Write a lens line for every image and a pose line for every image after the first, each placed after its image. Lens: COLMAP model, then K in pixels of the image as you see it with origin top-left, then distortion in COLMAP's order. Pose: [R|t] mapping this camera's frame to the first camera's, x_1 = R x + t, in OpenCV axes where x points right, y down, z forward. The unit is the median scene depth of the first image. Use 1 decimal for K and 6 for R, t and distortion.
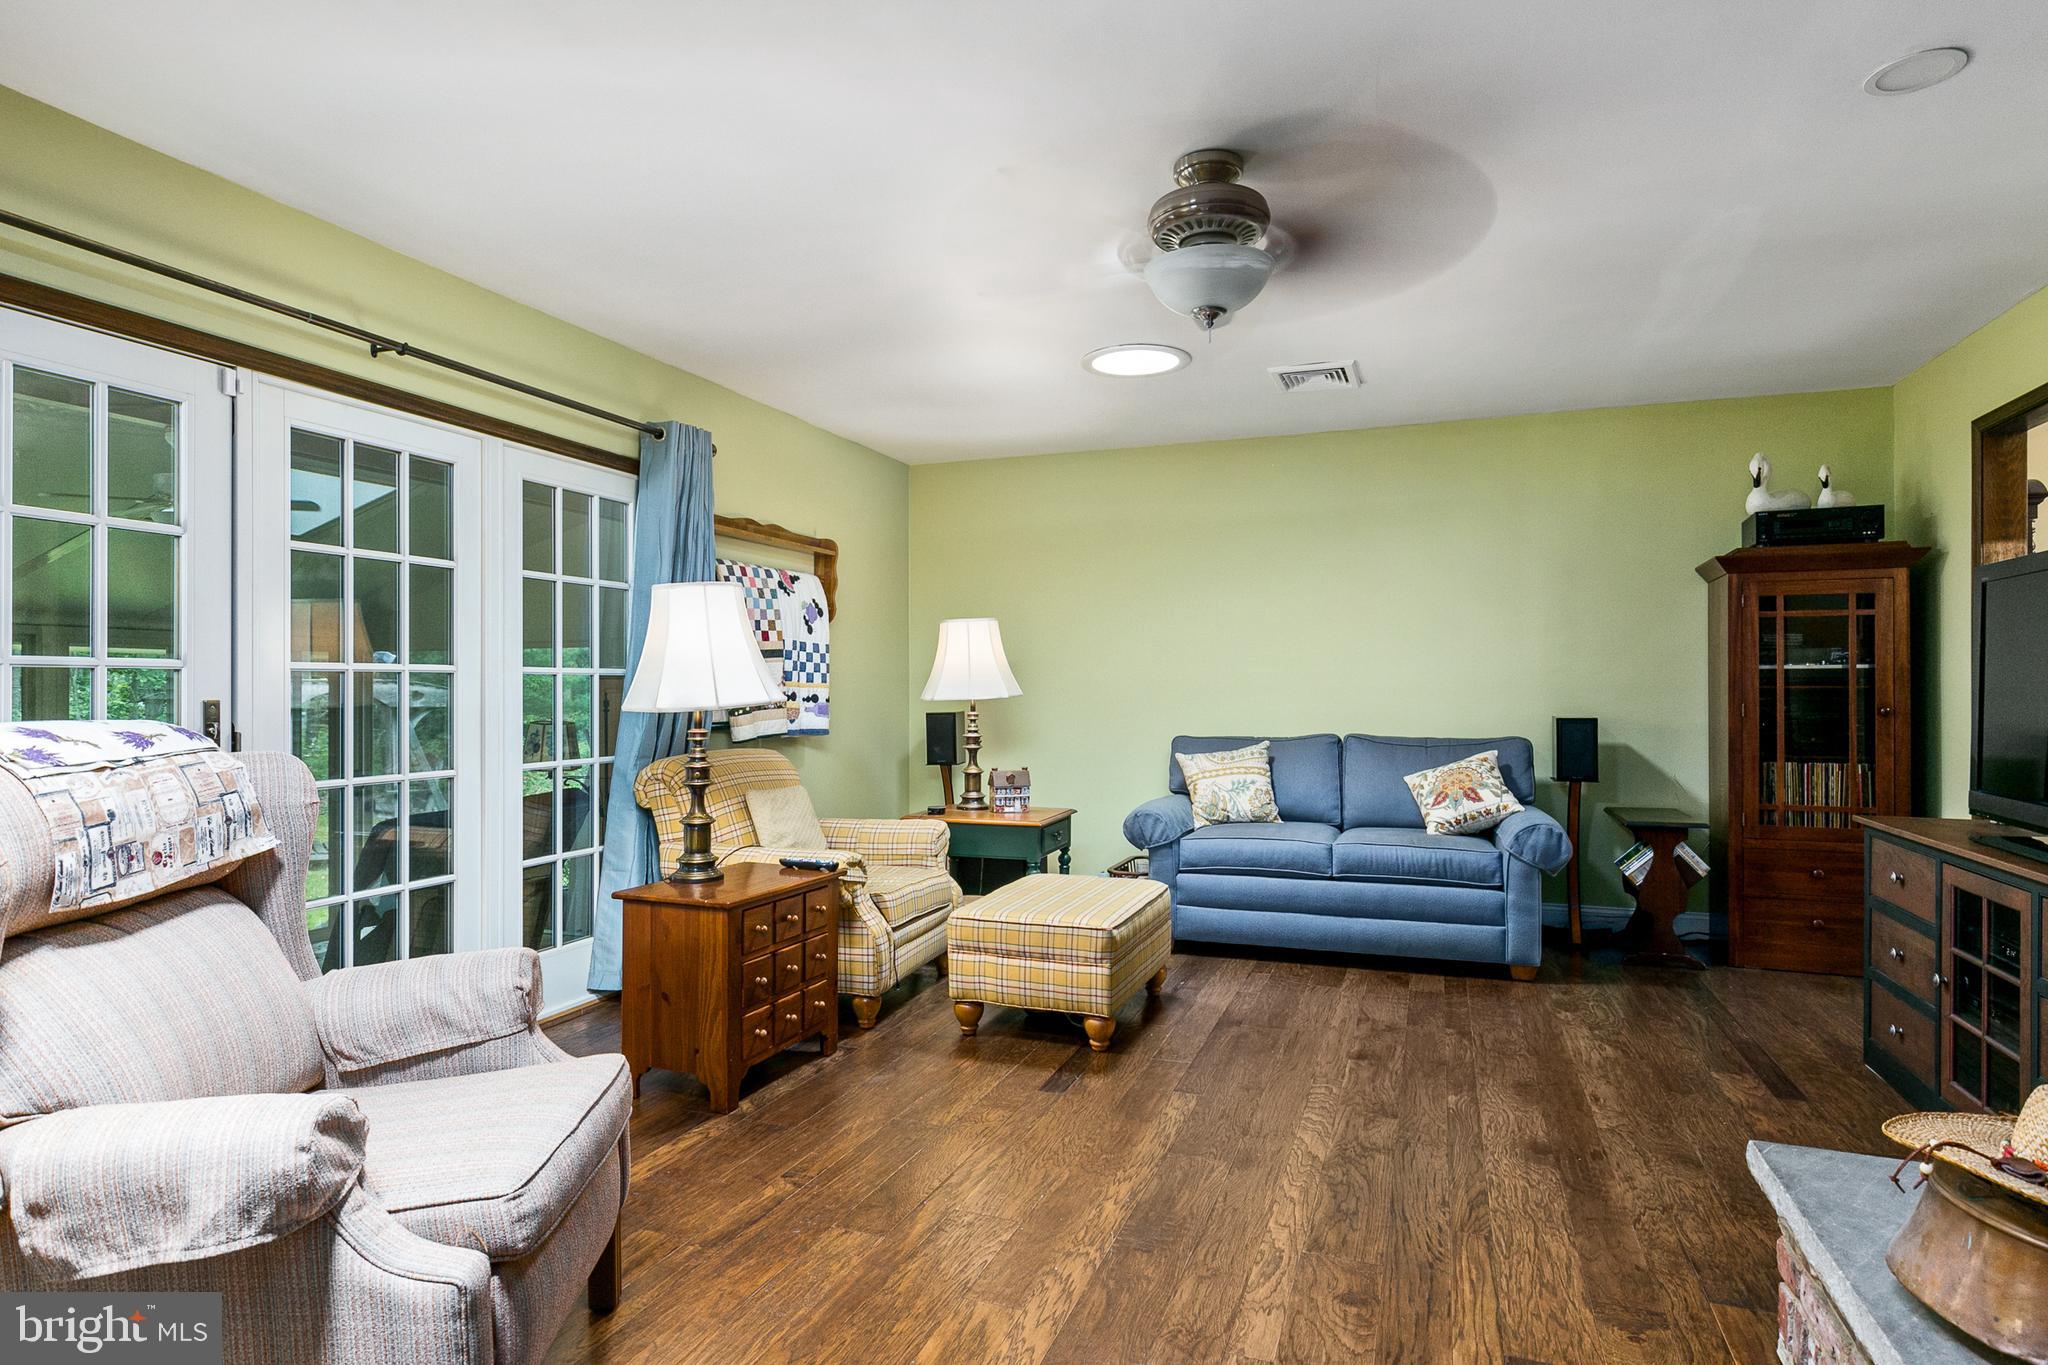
lens RADIAL K [[1168.3, 0, 1023.3], [0, 1168.3, 709.5], [0, 0, 1]] dist [0.003025, -0.000170]
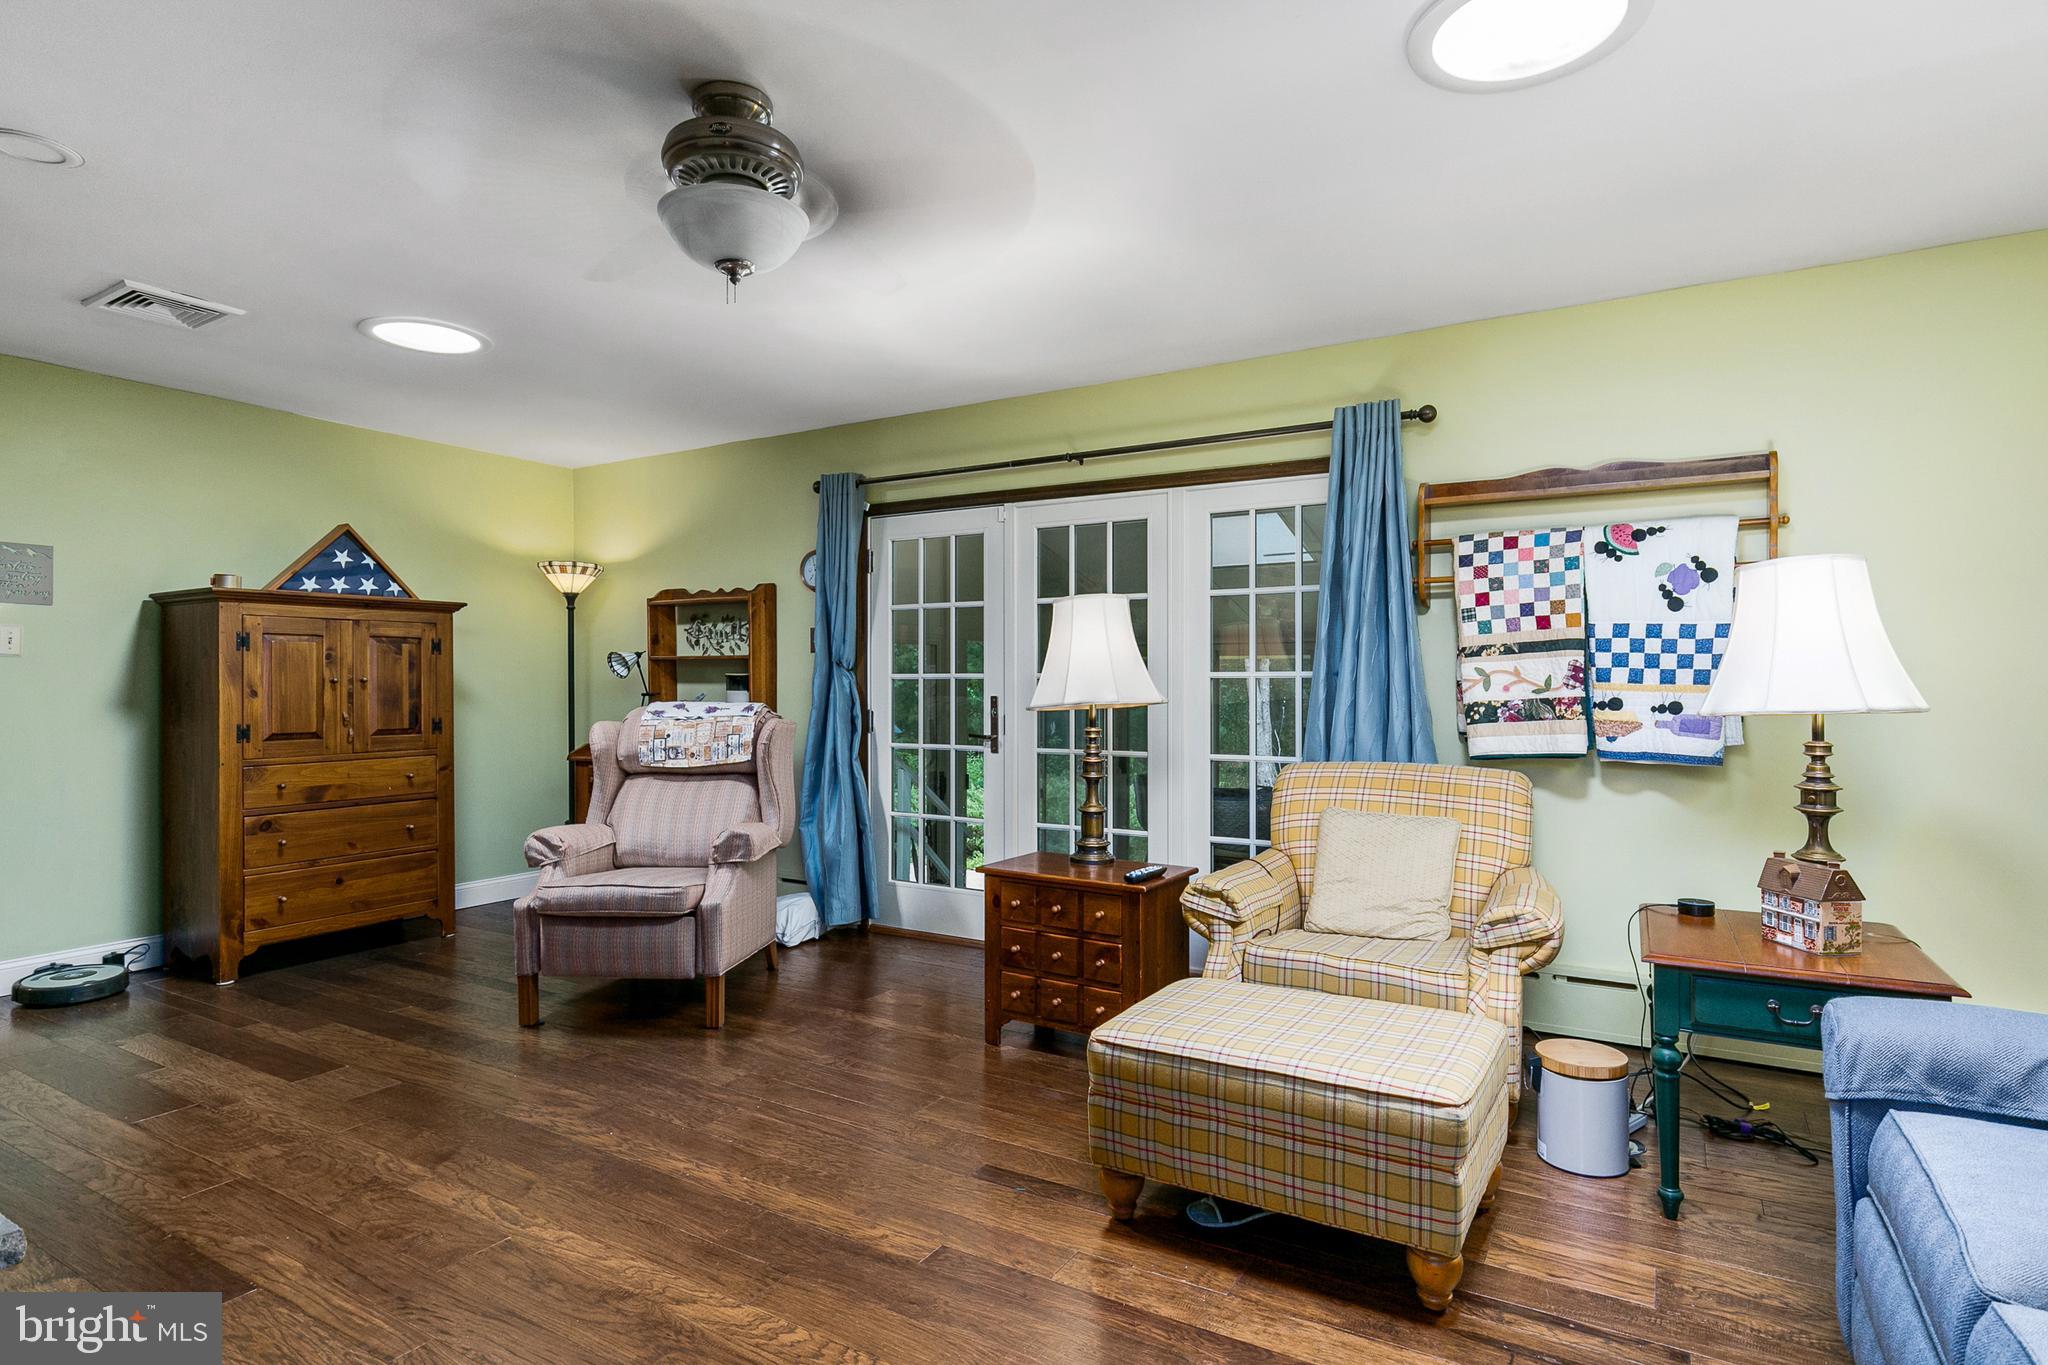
lens RADIAL K [[1098.1, 0, 1014.4], [0, 1098.1, 688.9], [0, 0, 1]] dist [0.006043, 0.000914]
pose [[-0.222059, 0.005852, -0.975016, 0.602528], [-0.017509, 0.999797, 0.009989, -0.023342], [0.974876, 0.019289, -0.221912, 0.907497]]
